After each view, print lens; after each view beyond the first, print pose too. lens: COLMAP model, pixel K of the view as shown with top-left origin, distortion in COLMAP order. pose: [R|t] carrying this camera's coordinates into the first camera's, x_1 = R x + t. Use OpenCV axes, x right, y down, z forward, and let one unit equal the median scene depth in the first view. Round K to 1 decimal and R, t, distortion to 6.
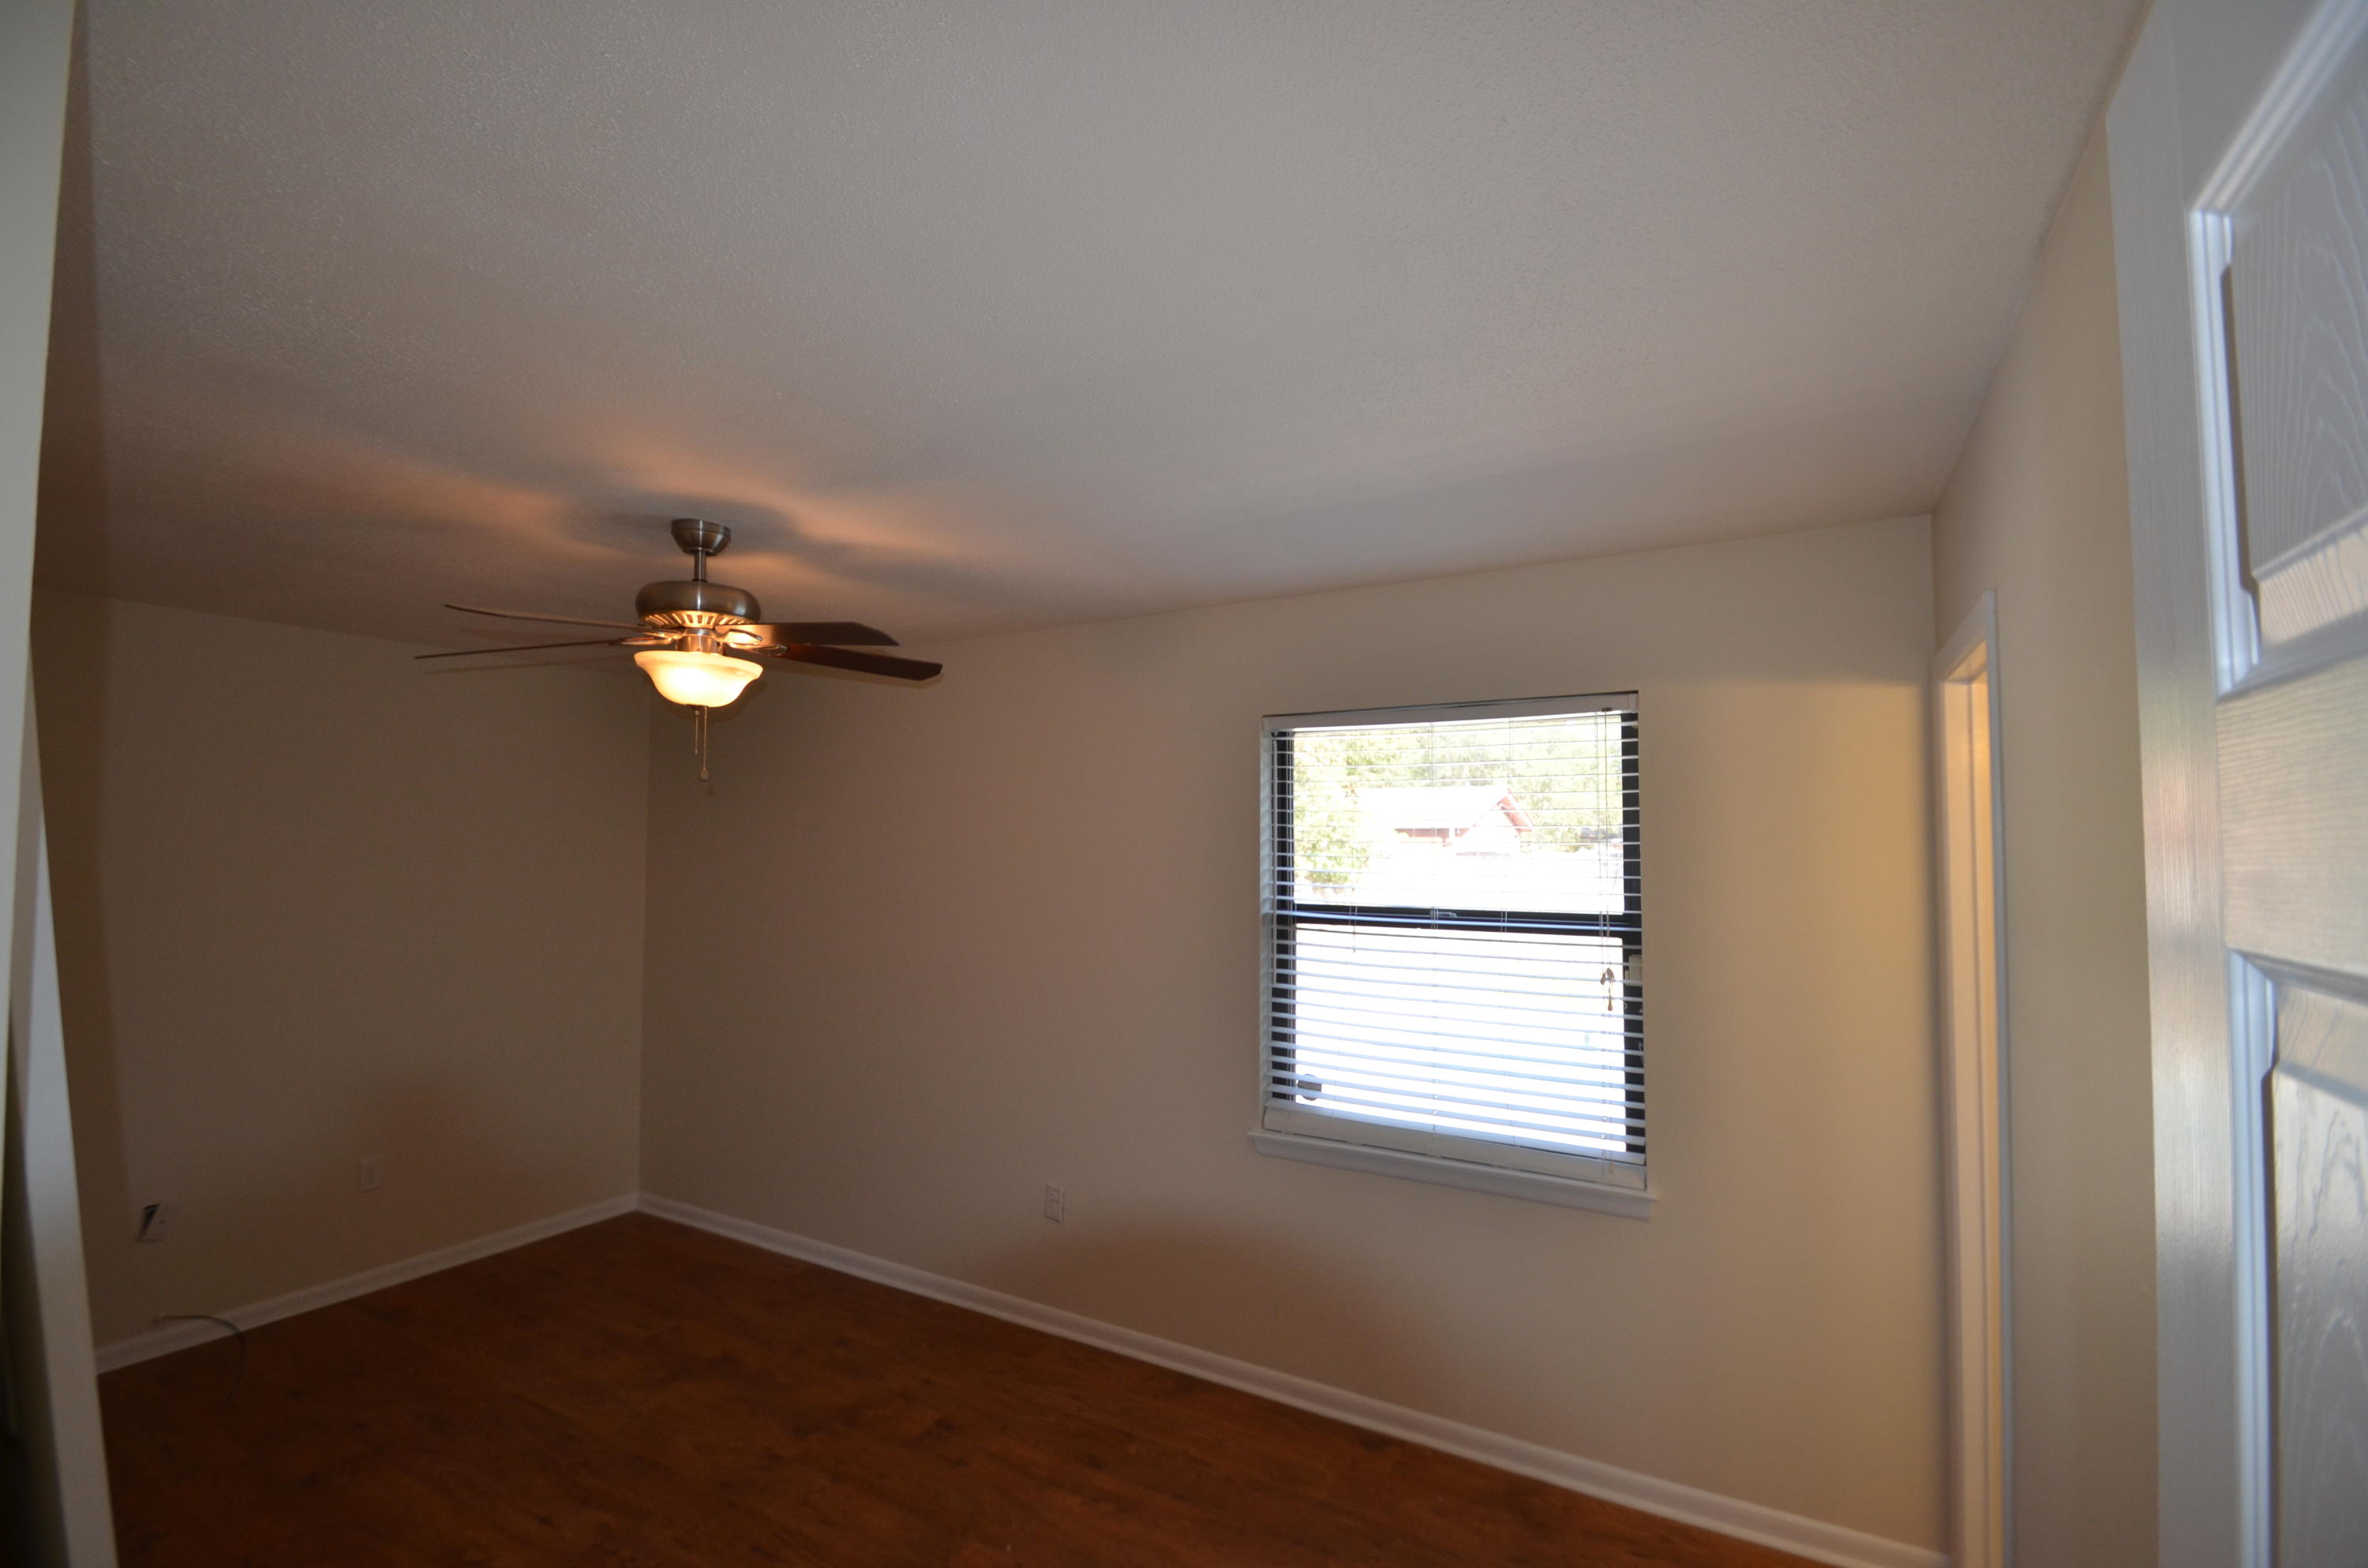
lens RADIAL K [[1045.9, 0, 1175.6], [0, 1045.9, 799.3], [0, 0, 1]] dist [0.002062, -0.005487]
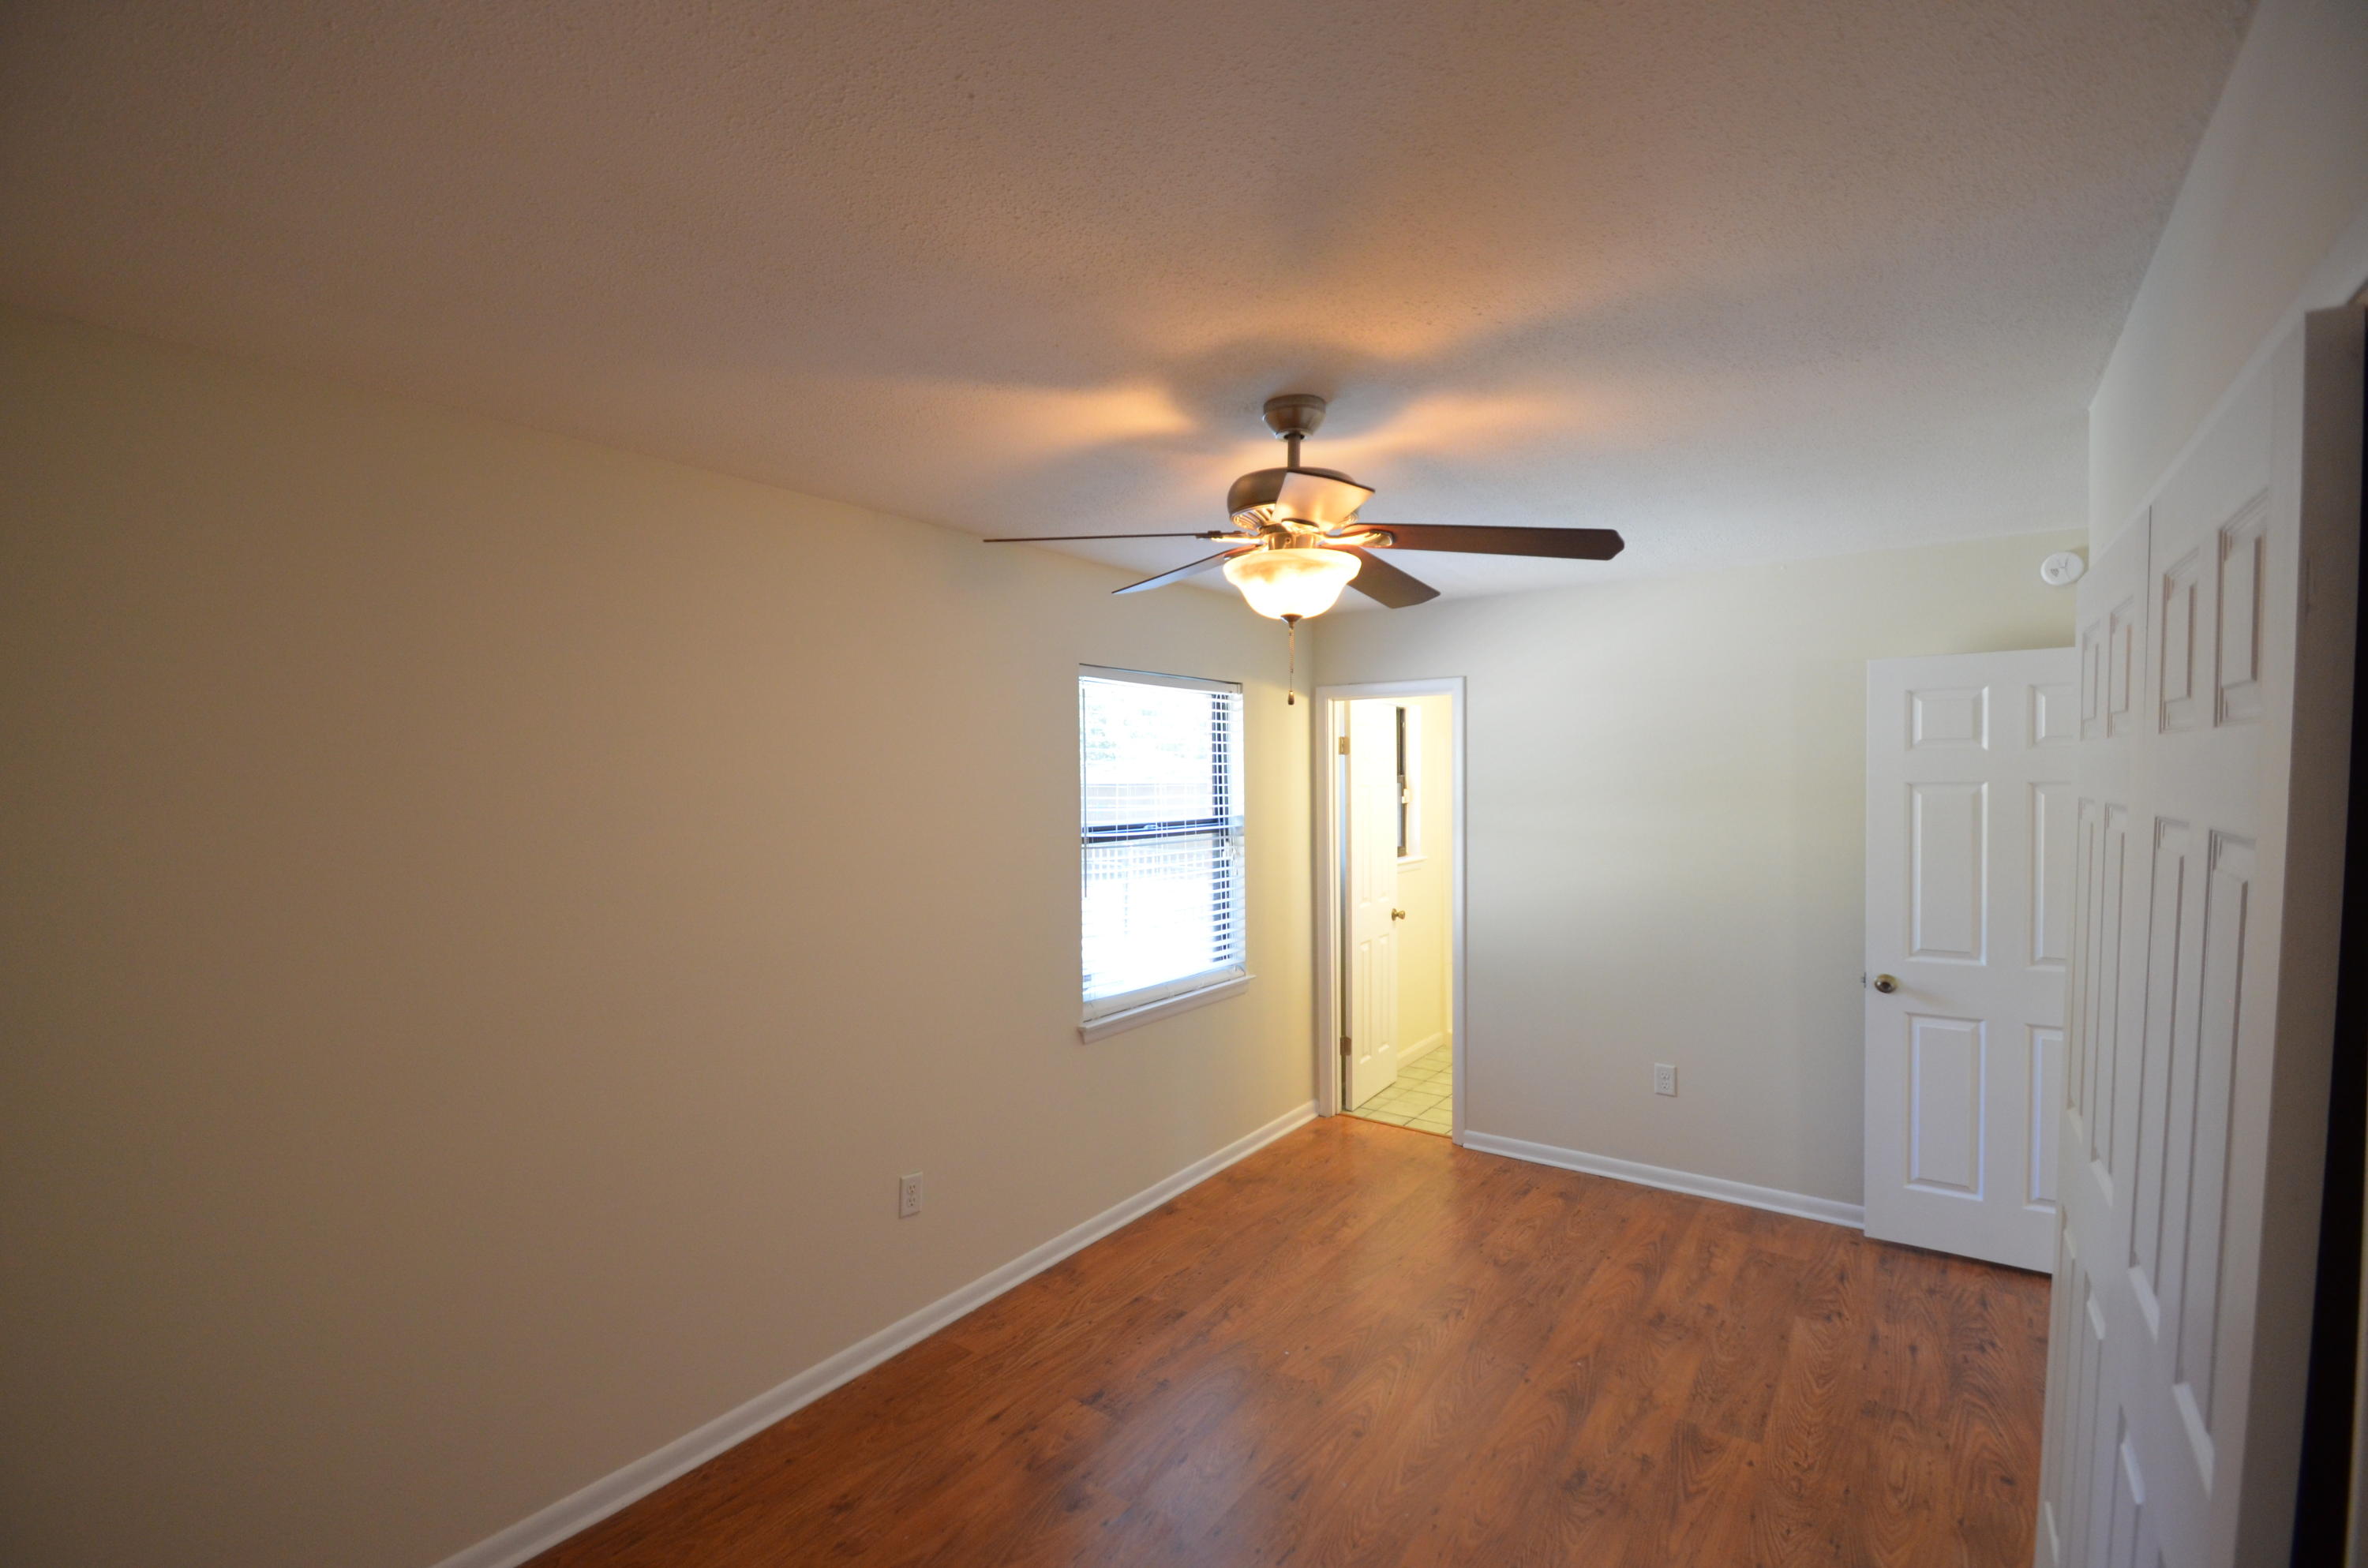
lens RADIAL K [[1045.9, 0, 1175.6], [0, 1045.9, 799.3], [0, 0, 1]] dist [0.002062, -0.005487]
pose [[0.112575, -0.050786, 0.992345, -1.176724], [-0.037541, 0.997763, 0.055322, -0.007034], [-0.992934, -0.043482, 0.110417, 0.870382]]
